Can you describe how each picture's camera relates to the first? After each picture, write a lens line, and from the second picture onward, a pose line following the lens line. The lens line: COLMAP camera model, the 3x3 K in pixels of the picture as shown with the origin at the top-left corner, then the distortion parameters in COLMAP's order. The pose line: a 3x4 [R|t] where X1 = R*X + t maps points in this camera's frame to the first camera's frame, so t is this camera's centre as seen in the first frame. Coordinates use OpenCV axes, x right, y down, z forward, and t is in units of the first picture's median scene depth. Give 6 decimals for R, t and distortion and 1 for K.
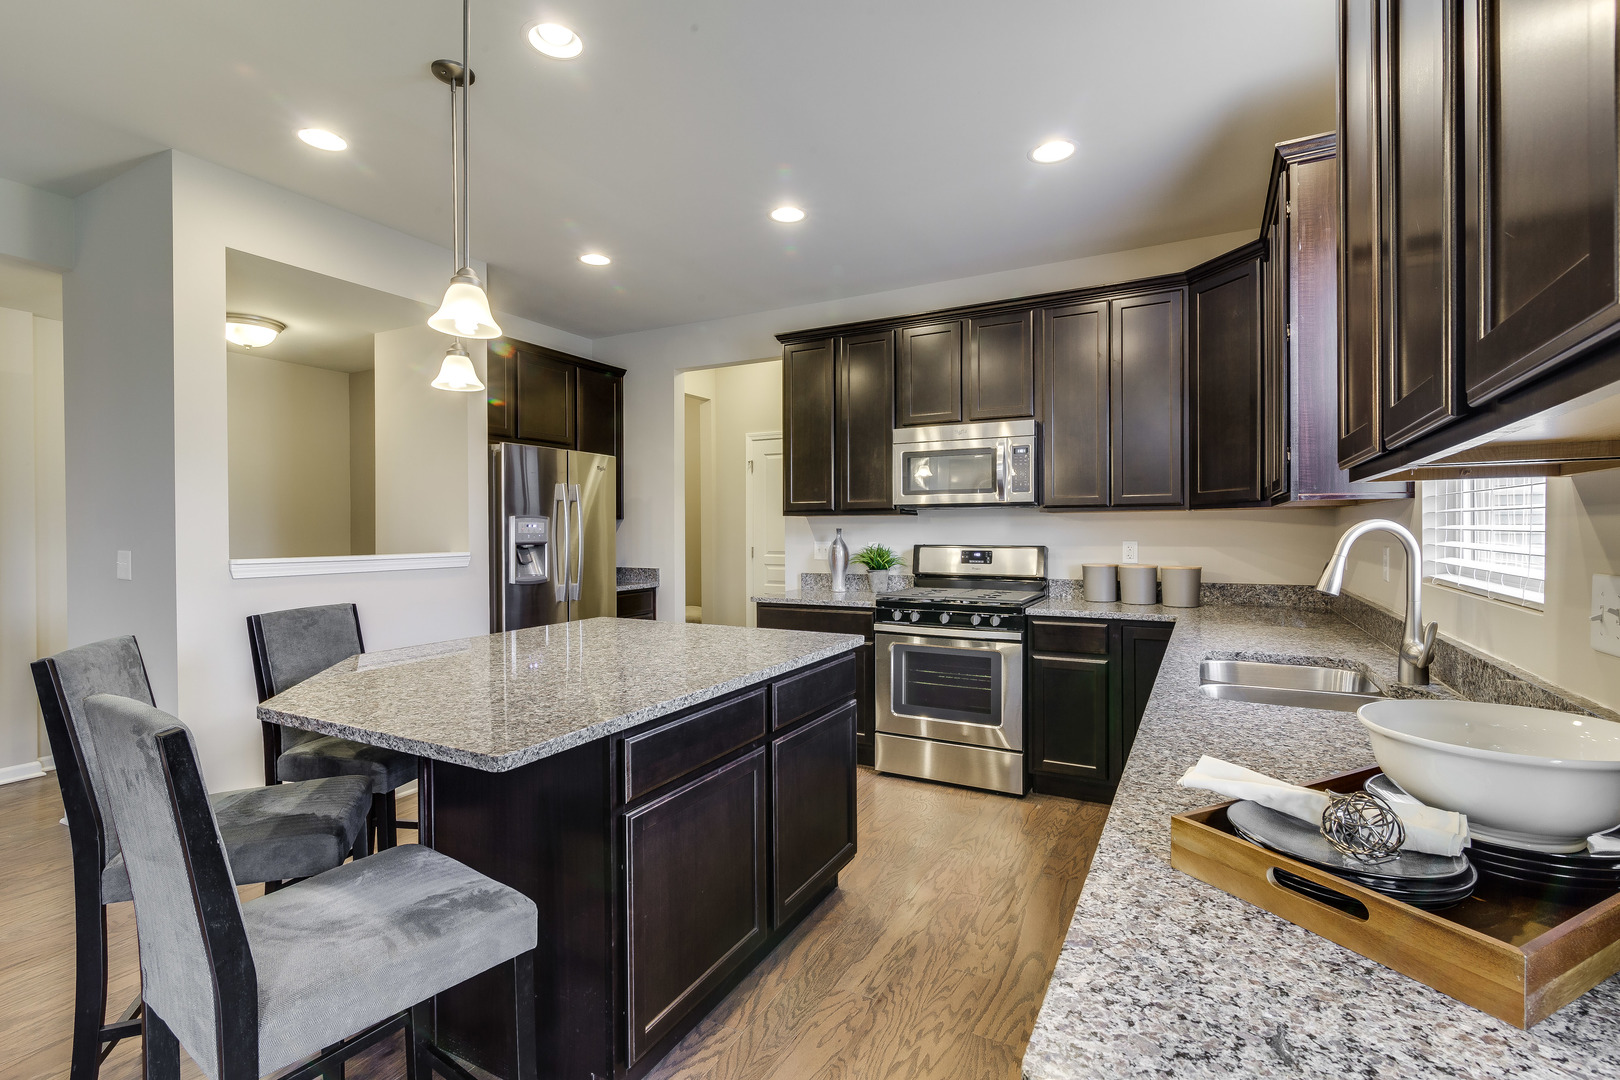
lens RADIAL K [[743.4, 0, 818.5], [0, 743.4, 530.0], [0, 0, 1]] dist [-0.001521, -0.001259]
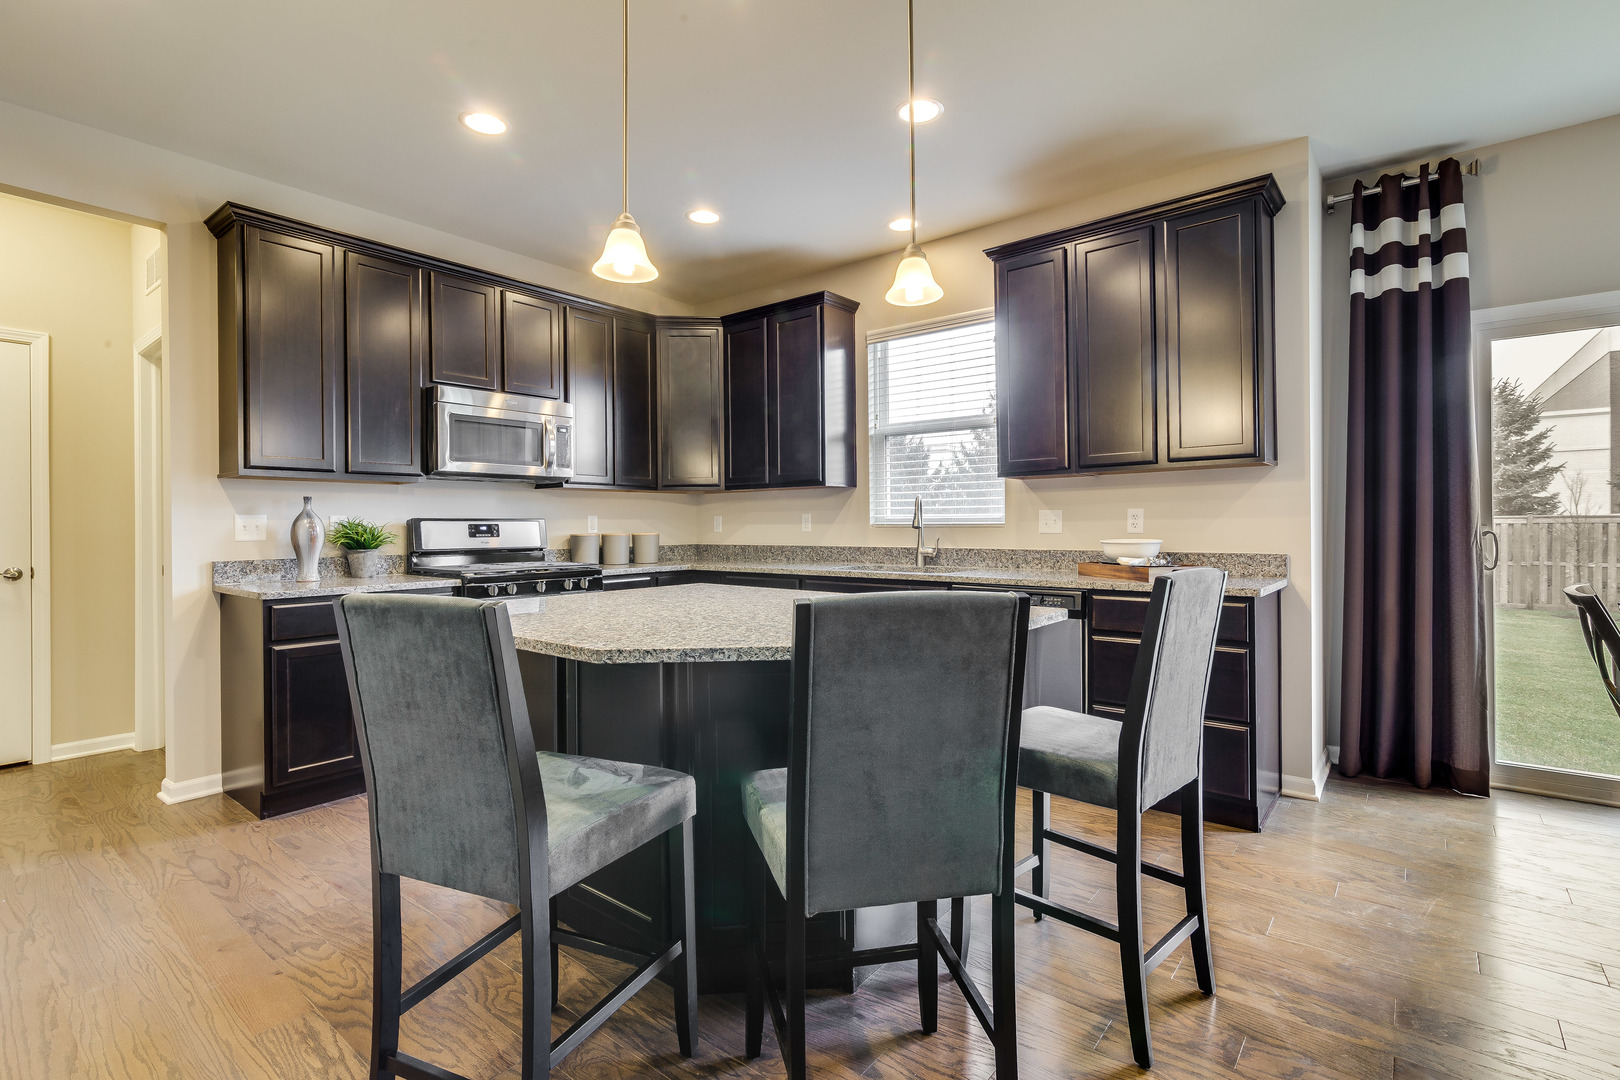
lens RADIAL K [[743.4, 0, 814.5], [0, 743.4, 530.3], [0, 0, 1]] dist [-0.001521, -0.001259]
pose [[0.172778, -0.002165, 0.984958, -0.708277], [0.009609, 0.999954, 0.000513, 0.041765], [-0.984914, 0.009376, 0.172791, 0.426821]]
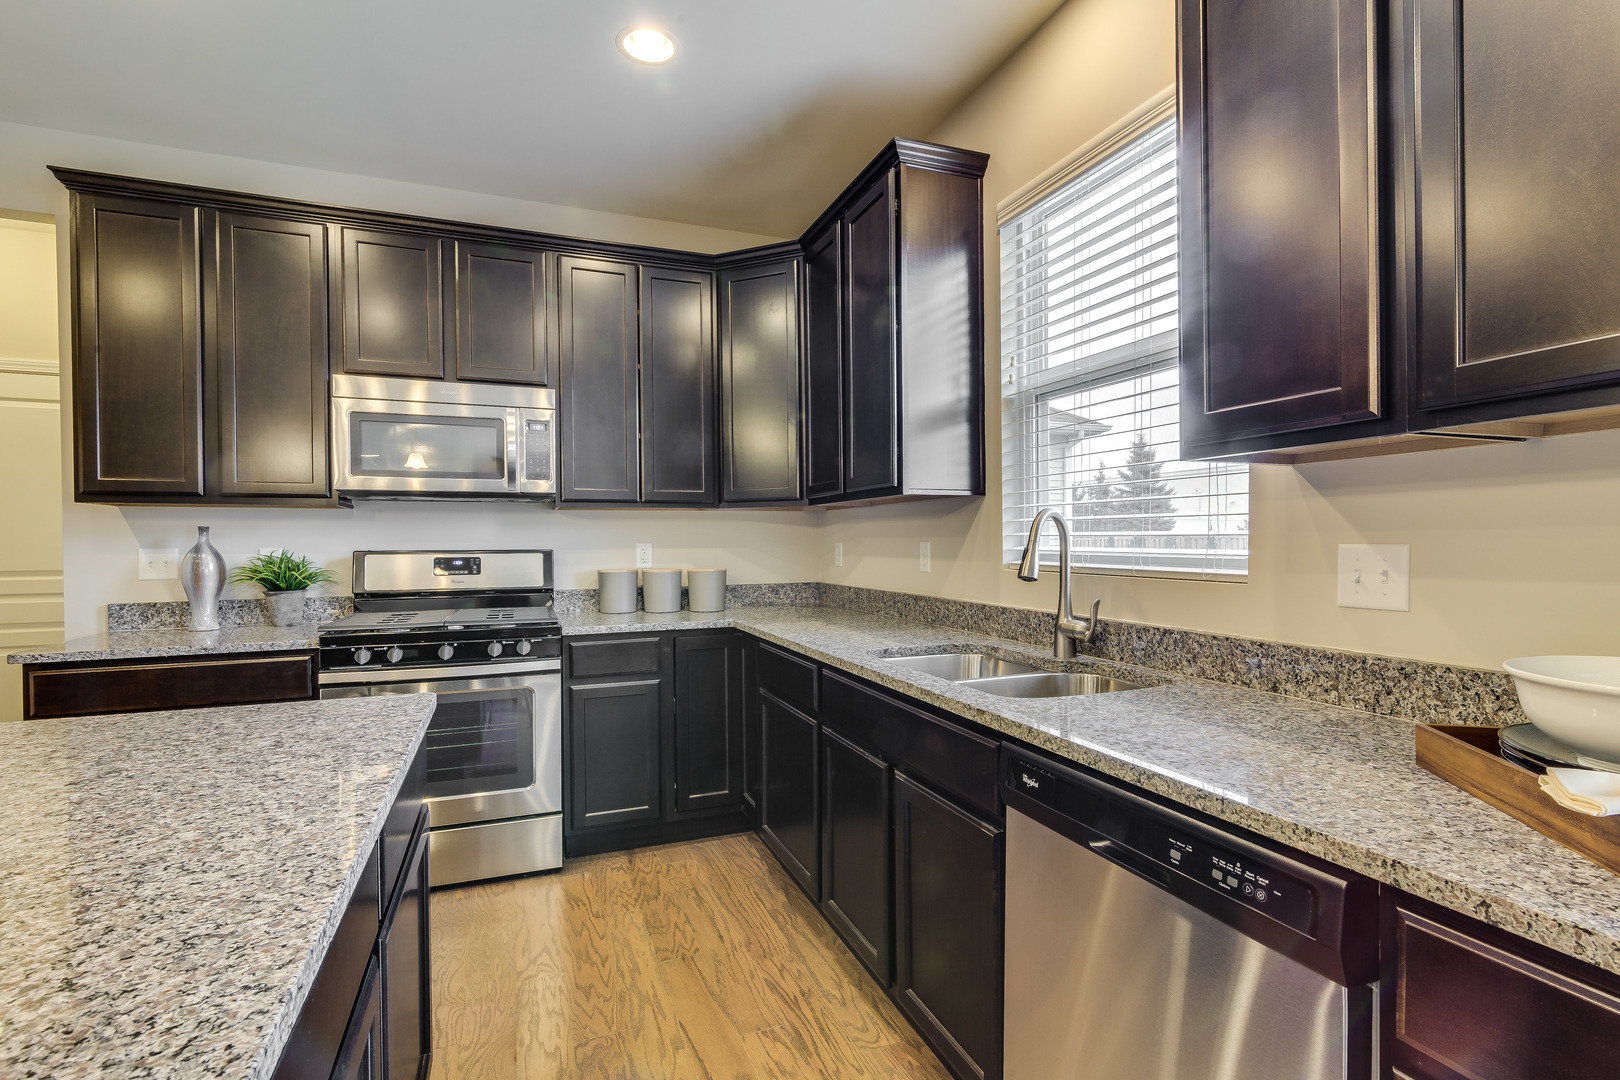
lens RADIAL K [[743.4, 0, 812.8], [0, 743.4, 548.3], [0, 0, 1]] dist [-0.001521, -0.001259]
pose [[0.643900, -0.006885, 0.765079, -0.133176], [0.004397, 0.999976, 0.005298, 0.017141], [-0.765097, -0.000047, 0.643915, 0.264491]]
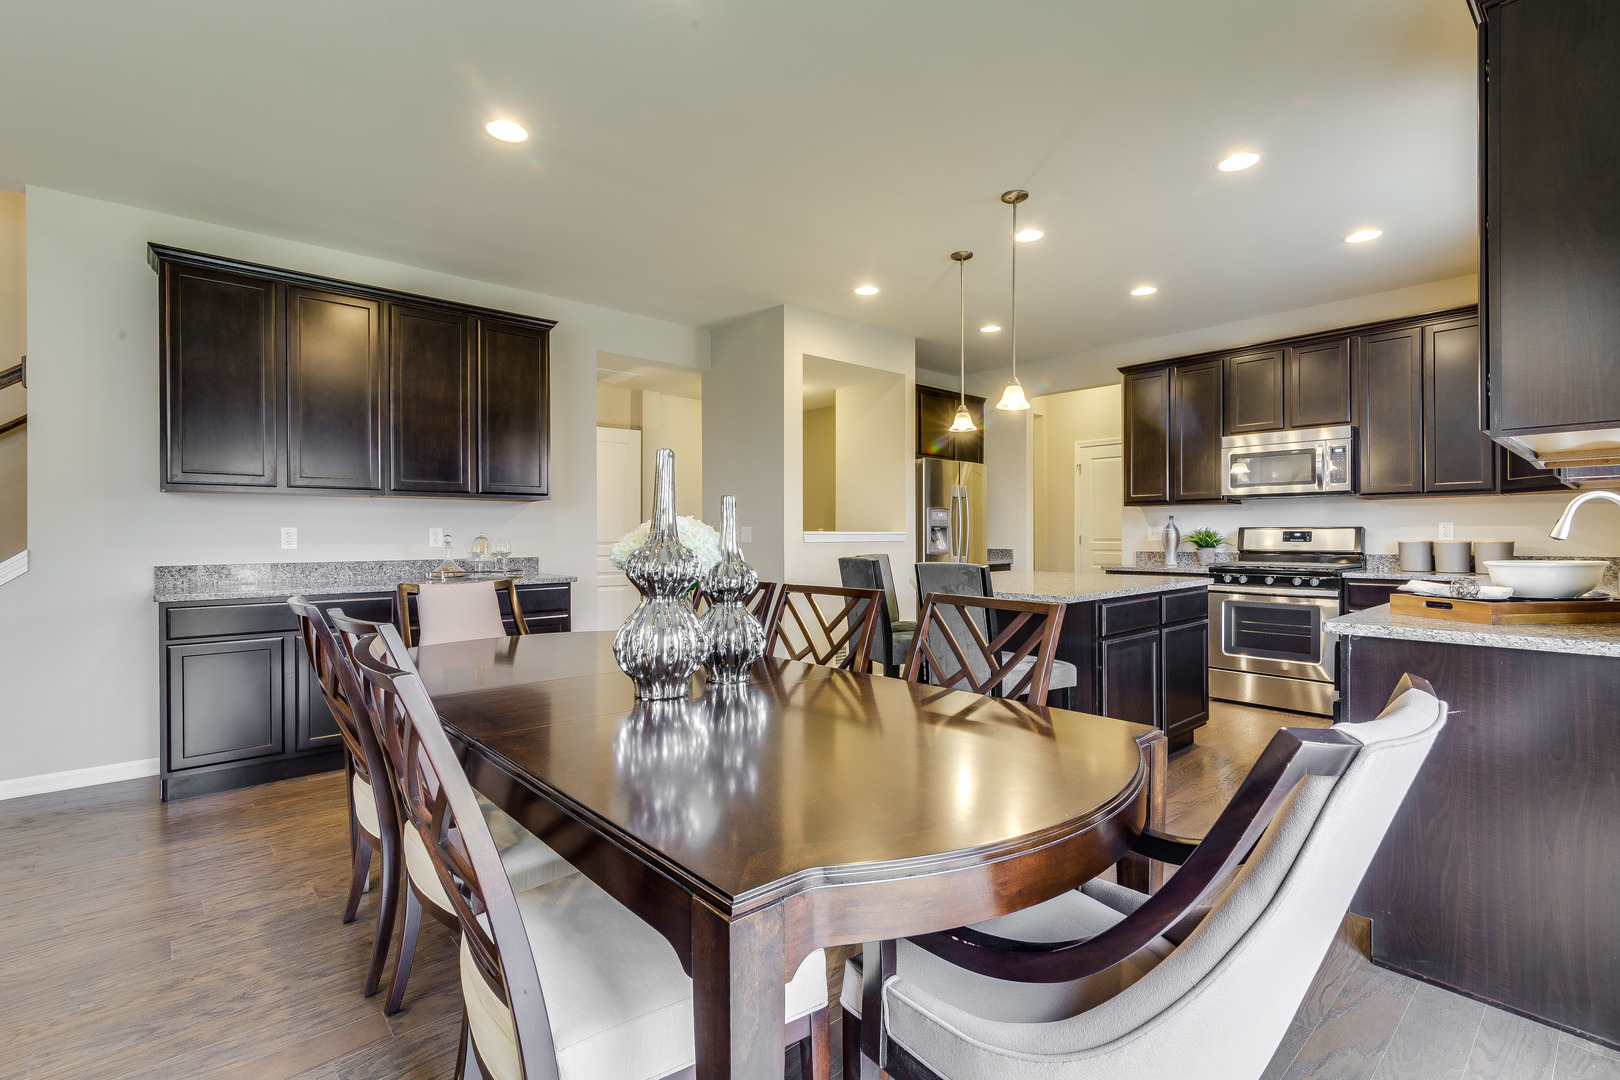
lens RADIAL K [[743.4, 0, 813.3], [0, 743.4, 531.9], [0, 0, 1]] dist [-0.001521, -0.001259]
pose [[0.935837, -0.000877, -0.352433, -0.112660], [-0.000110, 0.999996, -0.002781, 0.034160], [0.352434, 0.002641, 0.935833, -0.473295]]
